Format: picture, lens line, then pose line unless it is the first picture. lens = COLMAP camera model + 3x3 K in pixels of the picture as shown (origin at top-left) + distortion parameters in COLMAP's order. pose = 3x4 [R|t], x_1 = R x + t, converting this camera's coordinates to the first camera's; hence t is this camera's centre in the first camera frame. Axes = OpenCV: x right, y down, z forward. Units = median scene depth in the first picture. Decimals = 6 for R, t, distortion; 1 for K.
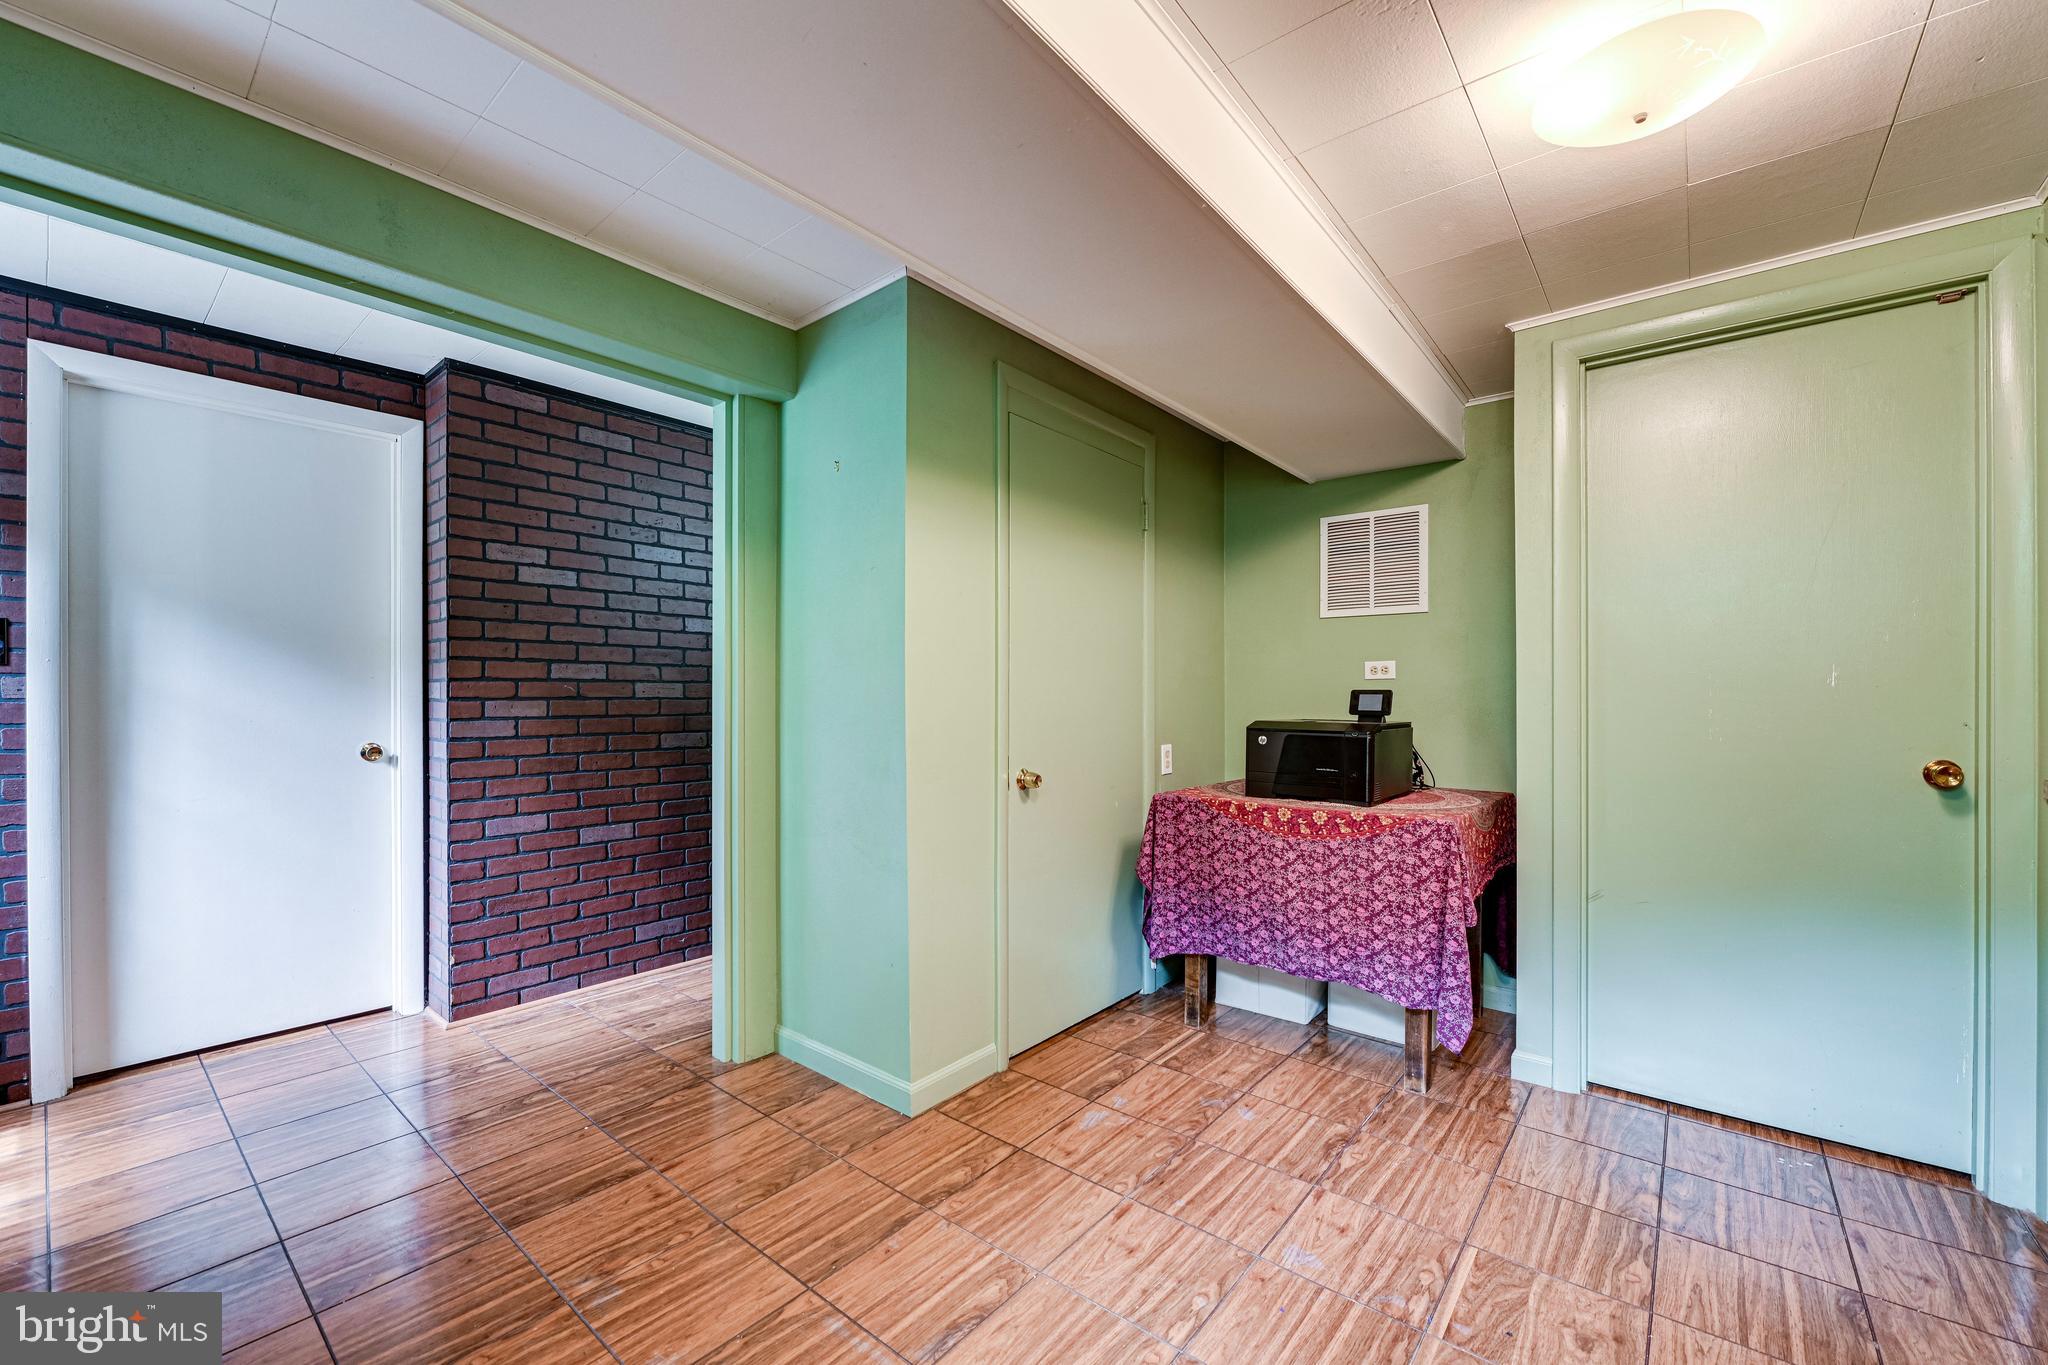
lens RADIAL K [[821.2, 0, 1025.2], [0, 821.2, 693.4], [0, 0, 1]] dist [-0.003478, -0.000405]
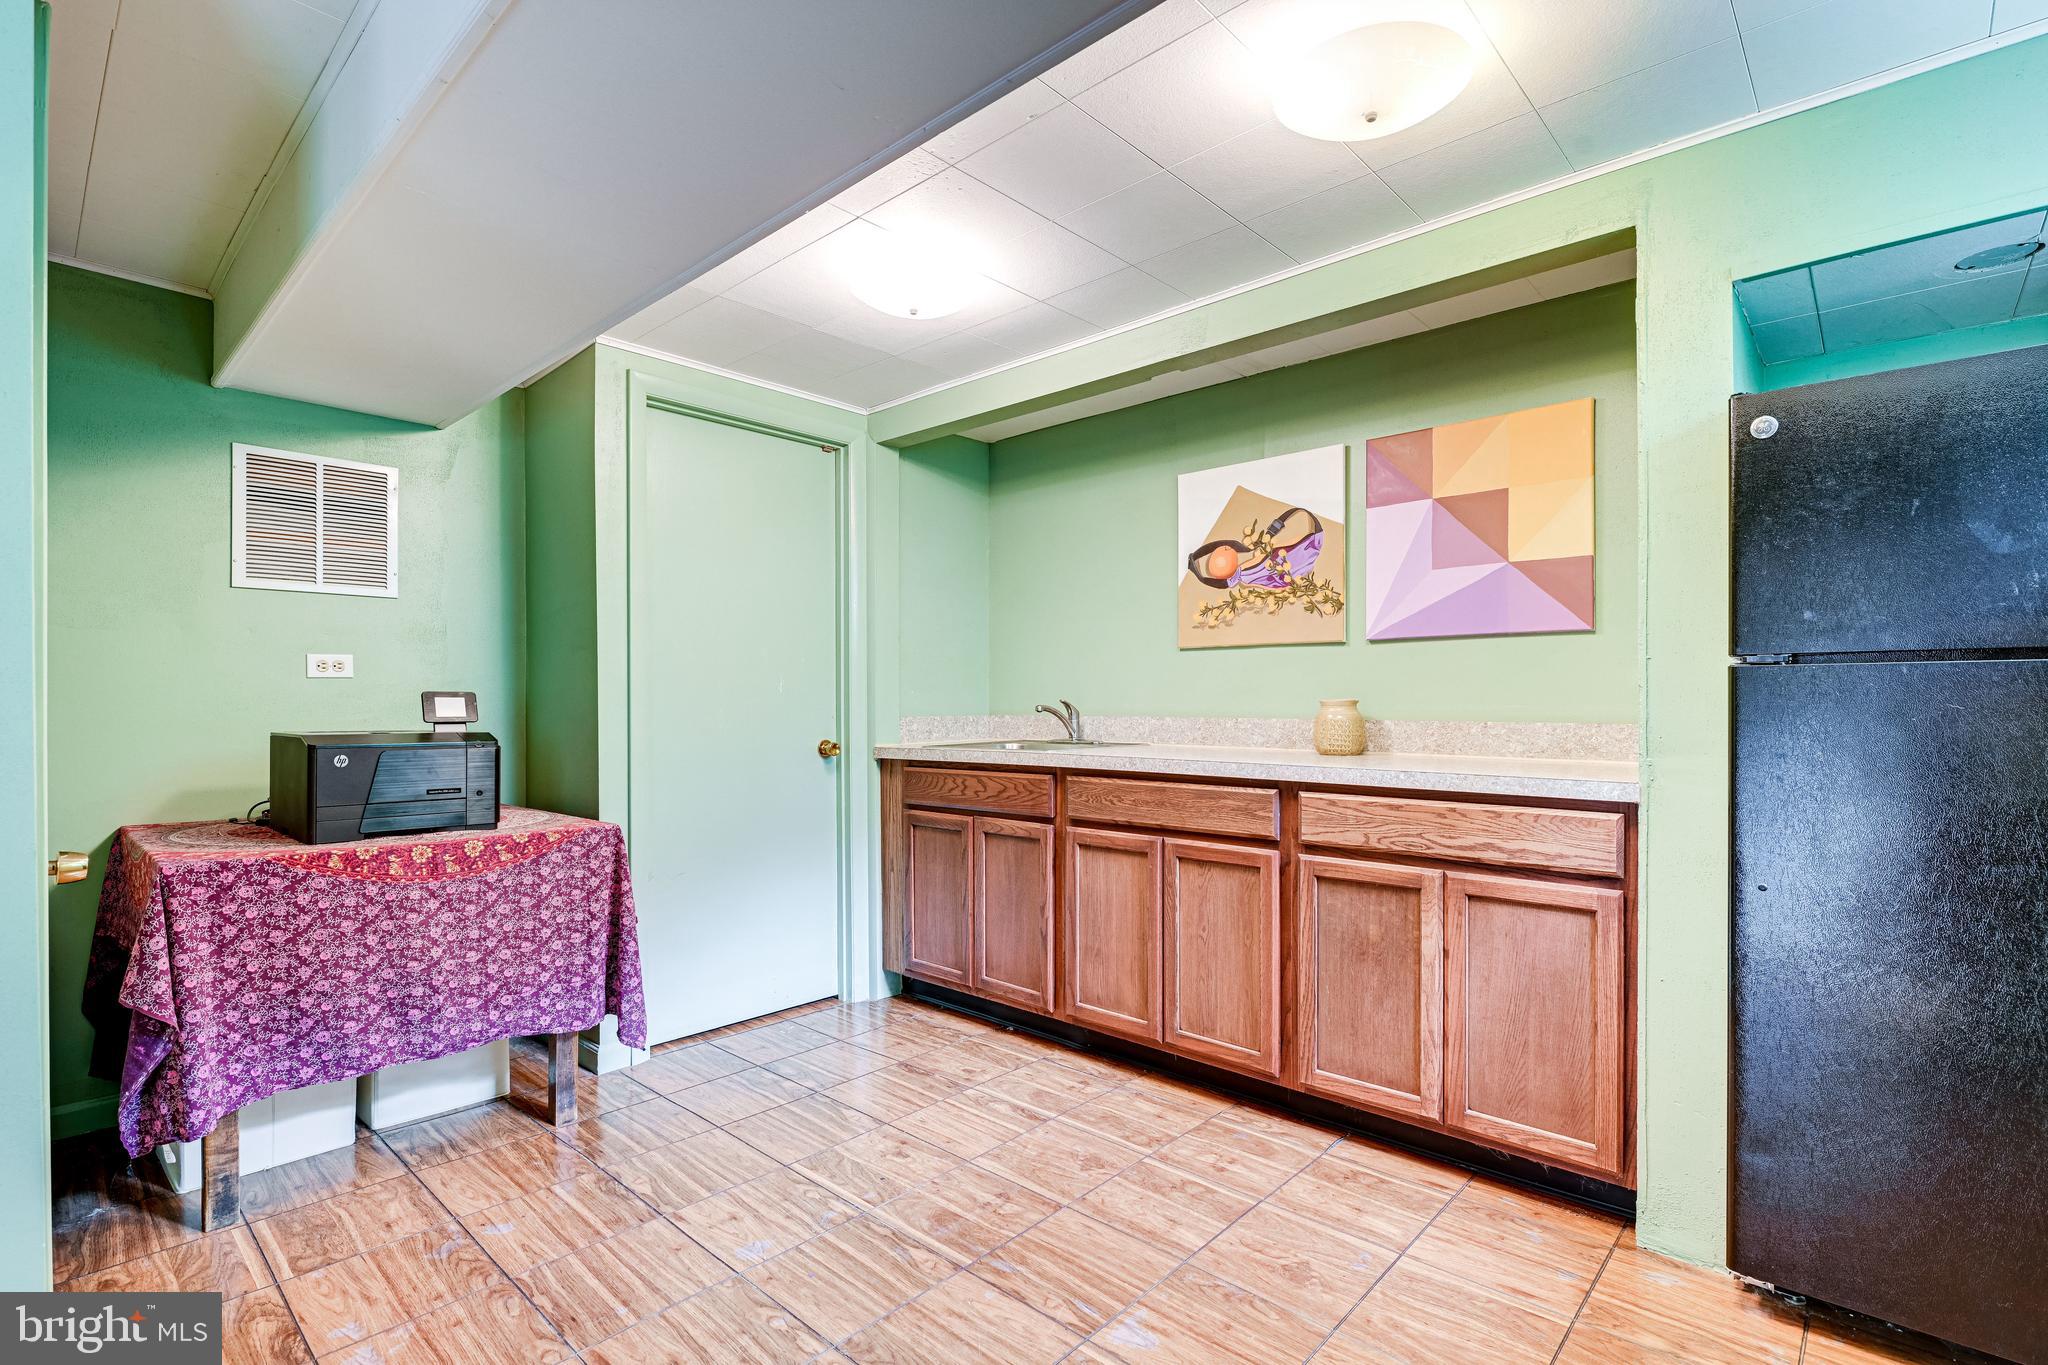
lens RADIAL K [[955.9, 0, 1028.5], [0, 955.9, 689.3], [0, 0, 1]] dist [-0.002616, -0.001182]
pose [[0.057910, 0.010240, 0.998269, -0.549794], [-0.002658, 0.999945, -0.010103, 0.001272], [-0.998318, -0.002068, 0.057934, 0.388359]]
